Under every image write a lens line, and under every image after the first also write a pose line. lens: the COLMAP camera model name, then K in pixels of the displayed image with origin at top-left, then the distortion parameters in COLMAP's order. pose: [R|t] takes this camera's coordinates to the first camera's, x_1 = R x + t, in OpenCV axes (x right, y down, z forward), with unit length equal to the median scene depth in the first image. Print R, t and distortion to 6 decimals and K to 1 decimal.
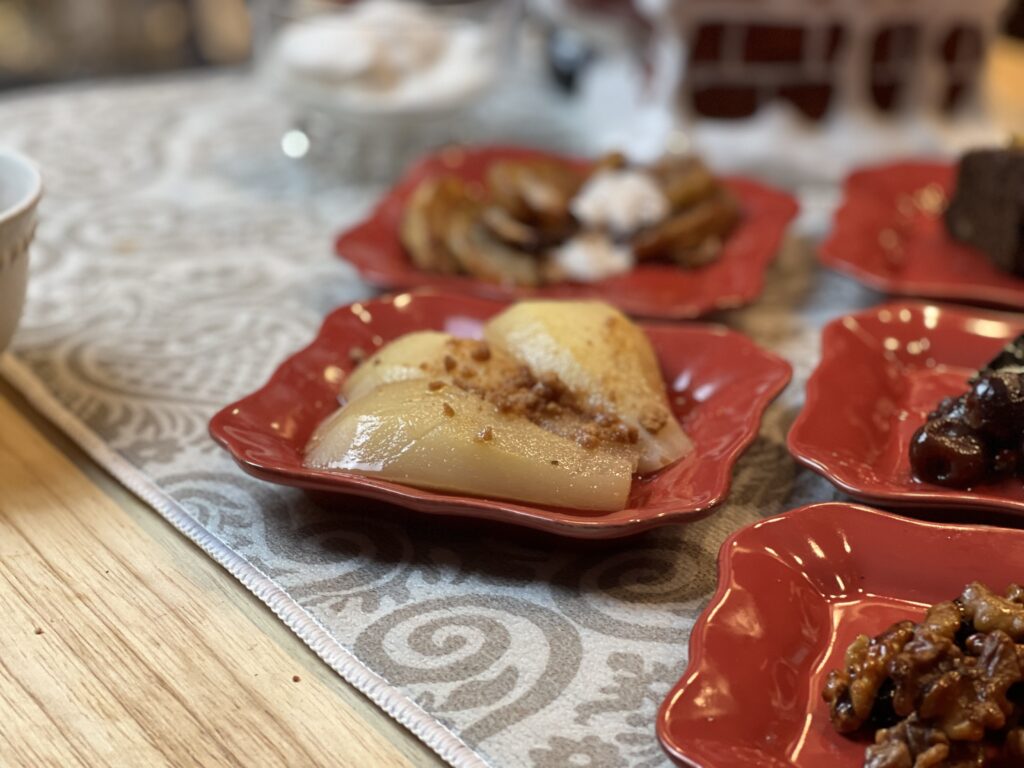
lens RADIAL K [[2317.2, 0, 512.0], [0, 2317.2, 384.0], [0, 0, 1]] dist [0.005210, 0.940926]
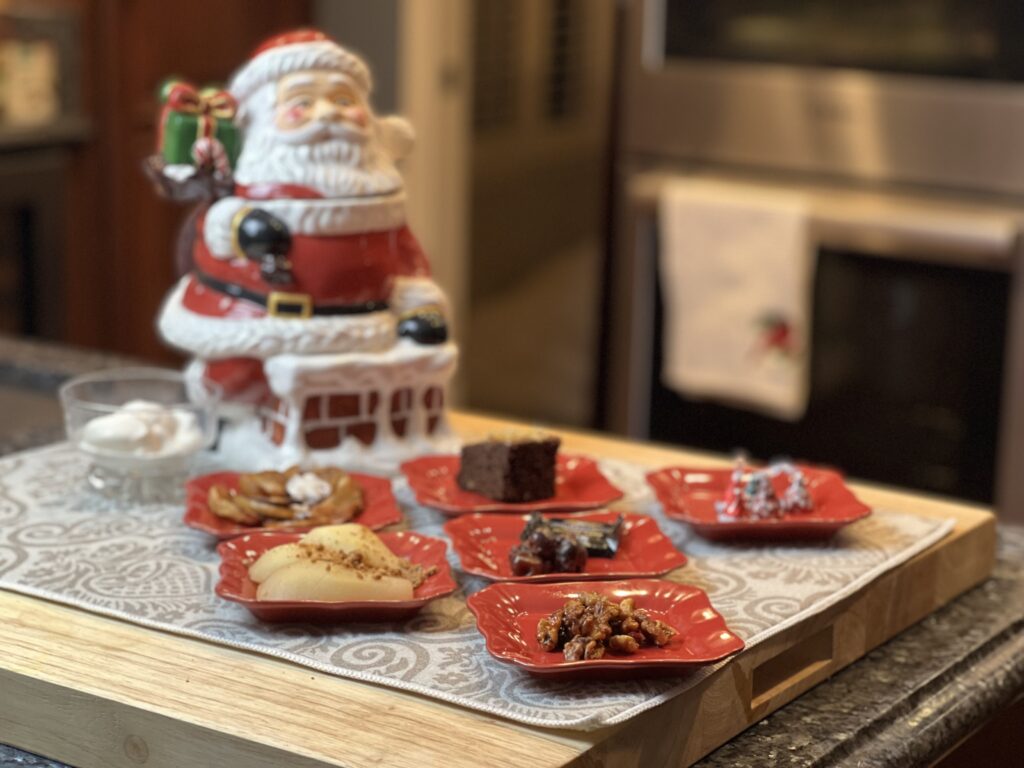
lens RADIAL K [[2317.2, 0, 512.0], [0, 2317.2, 384.0], [0, 0, 1]] dist [0.005210, 0.940926]
pose [[0.919116, -0.089713, 0.383637, -0.797236], [0.151833, 0.979173, -0.134782, 0.186142], [-0.363556, 0.182129, 0.913595, -1.298424]]
